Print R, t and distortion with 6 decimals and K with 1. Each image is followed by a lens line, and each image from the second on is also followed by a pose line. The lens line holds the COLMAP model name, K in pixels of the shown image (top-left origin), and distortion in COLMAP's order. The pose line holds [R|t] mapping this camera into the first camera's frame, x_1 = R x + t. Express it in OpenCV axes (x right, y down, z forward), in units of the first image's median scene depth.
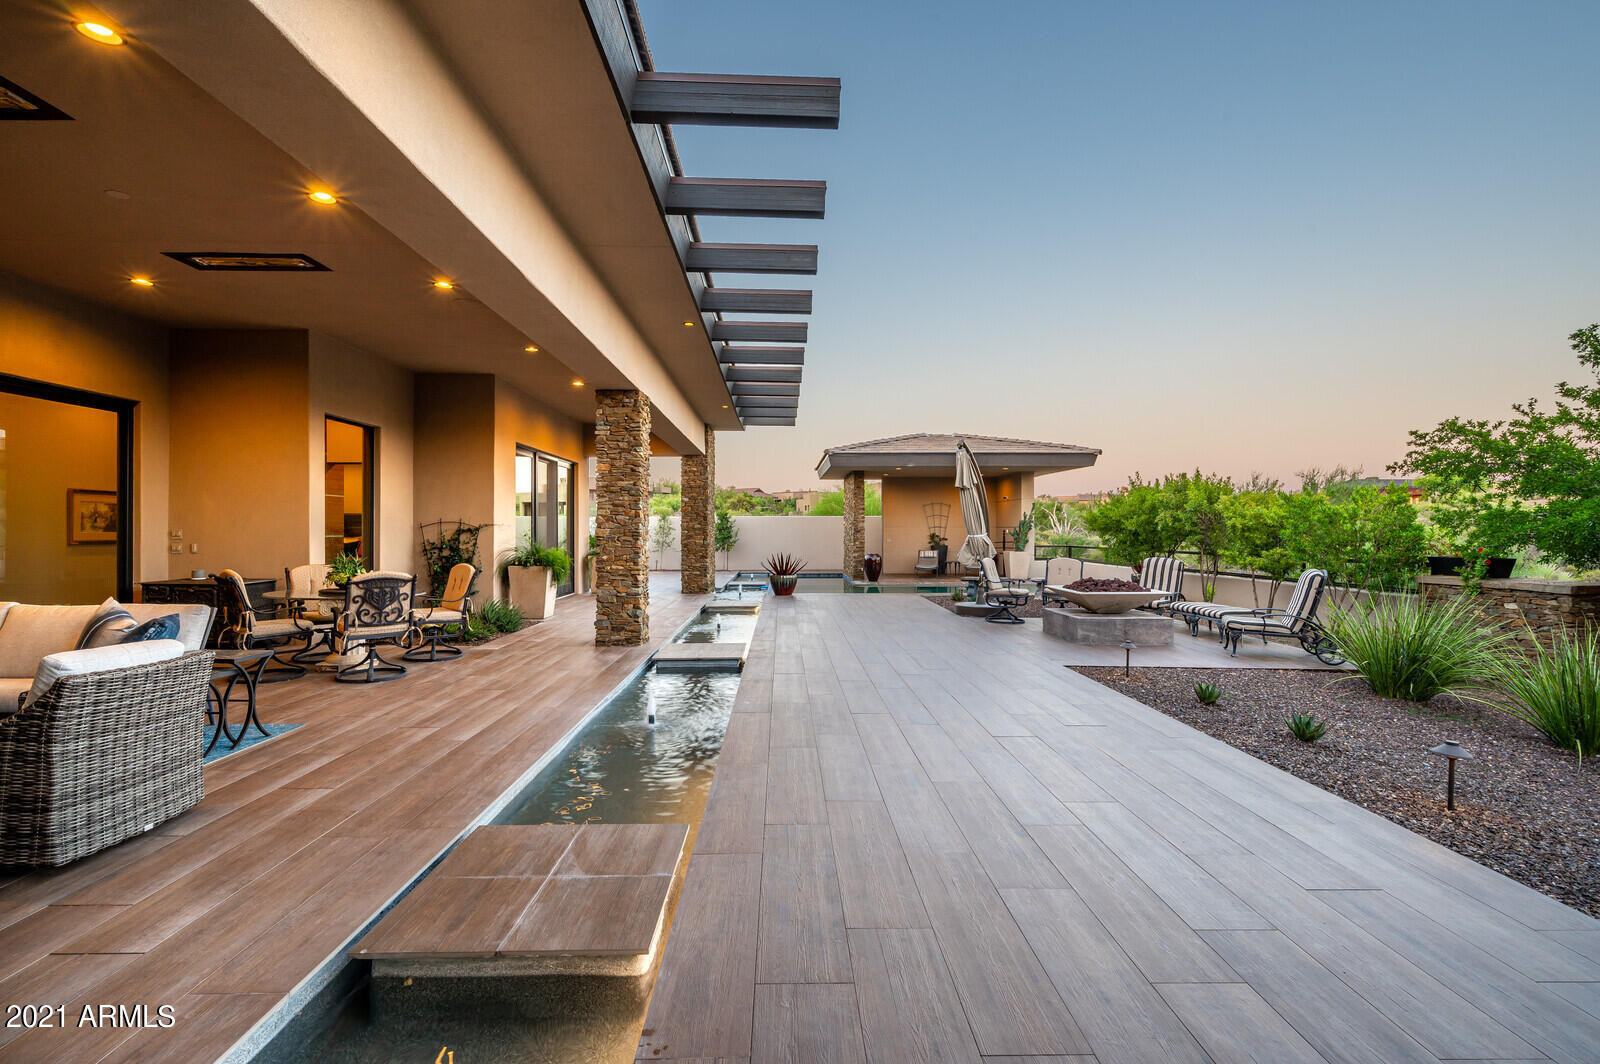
lens RADIAL K [[732.7, 0, 799.8], [0, 732.7, 528.3], [0, 0, 1]] dist [0.000352, 0.000312]
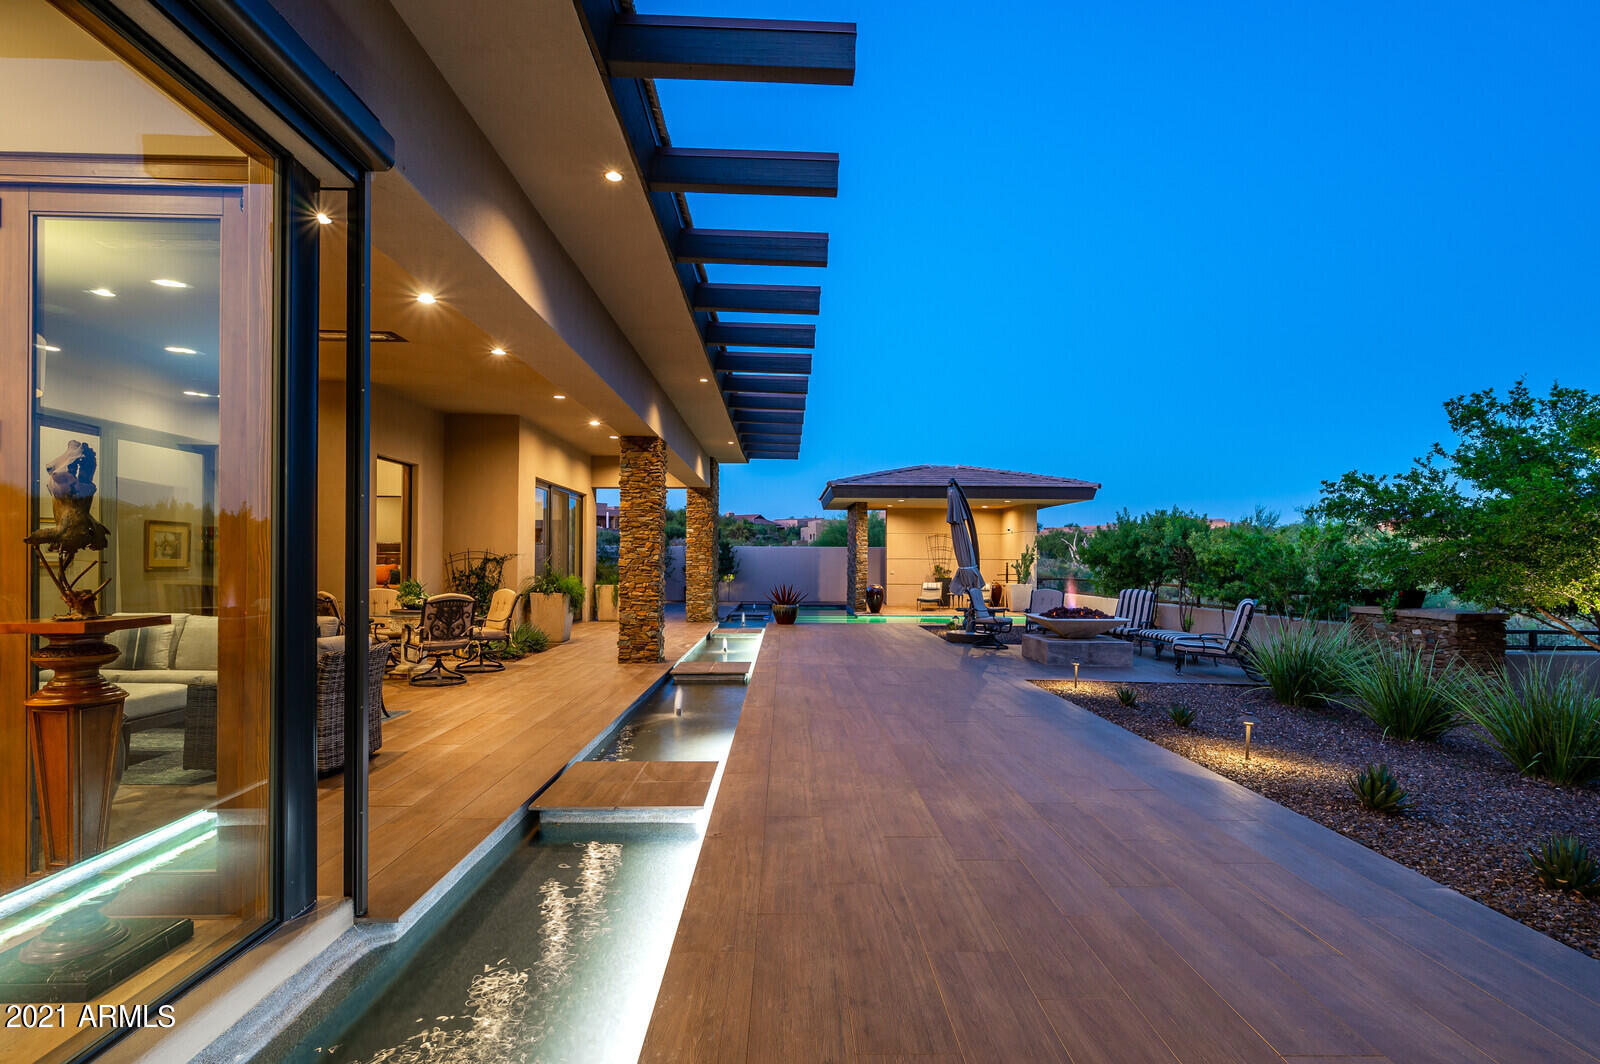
lens RADIAL K [[806.7, 0, 810.0], [0, 806.7, 562.0], [0, 0, 1]] dist [0.000007, -0.000101]
pose [[0.999952, 0.006954, 0.006917, 0.006839], [-0.006983, 0.999967, 0.004164, -0.001961], [-0.006888, -0.004212, 0.999967, -0.230820]]
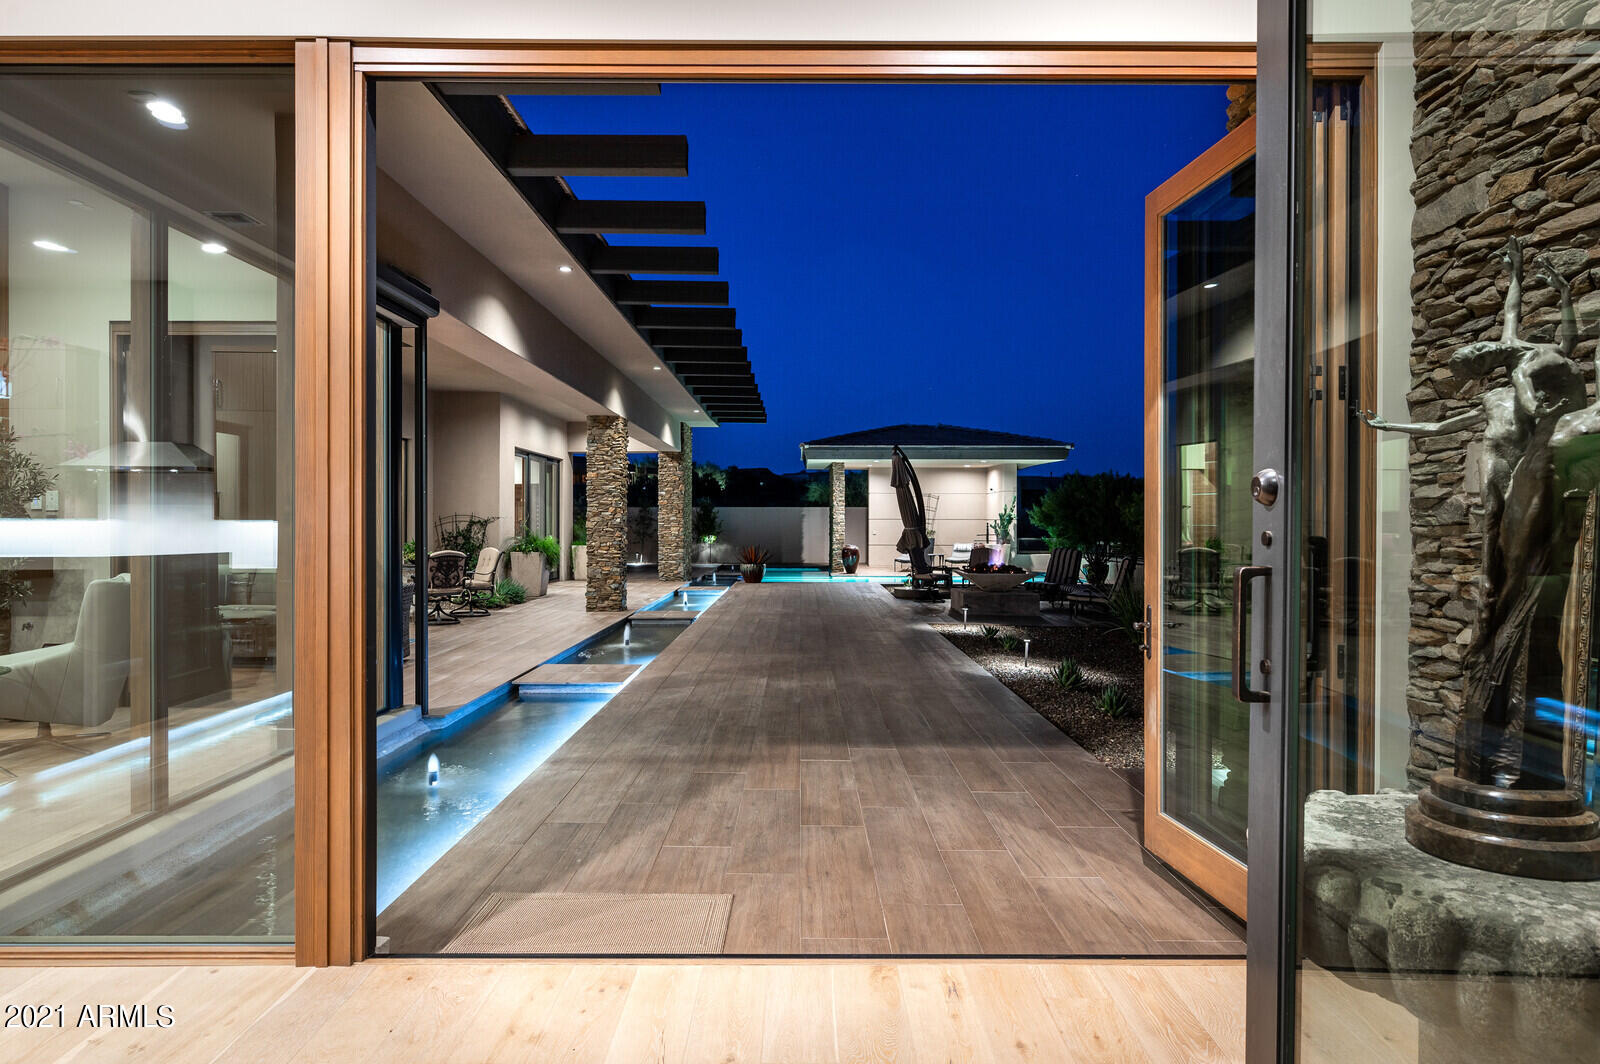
lens RADIAL K [[934.1, 0, 795.3], [0, 934.1, 529.2], [0, 0, 1]] dist [0.000436, -0.000155]
pose [[0.999554, 0.003806, -0.029624, 0.136498], [-0.003440, 0.999917, 0.012388, -0.007745], [0.029669, -0.012280, 0.999484, -0.621361]]
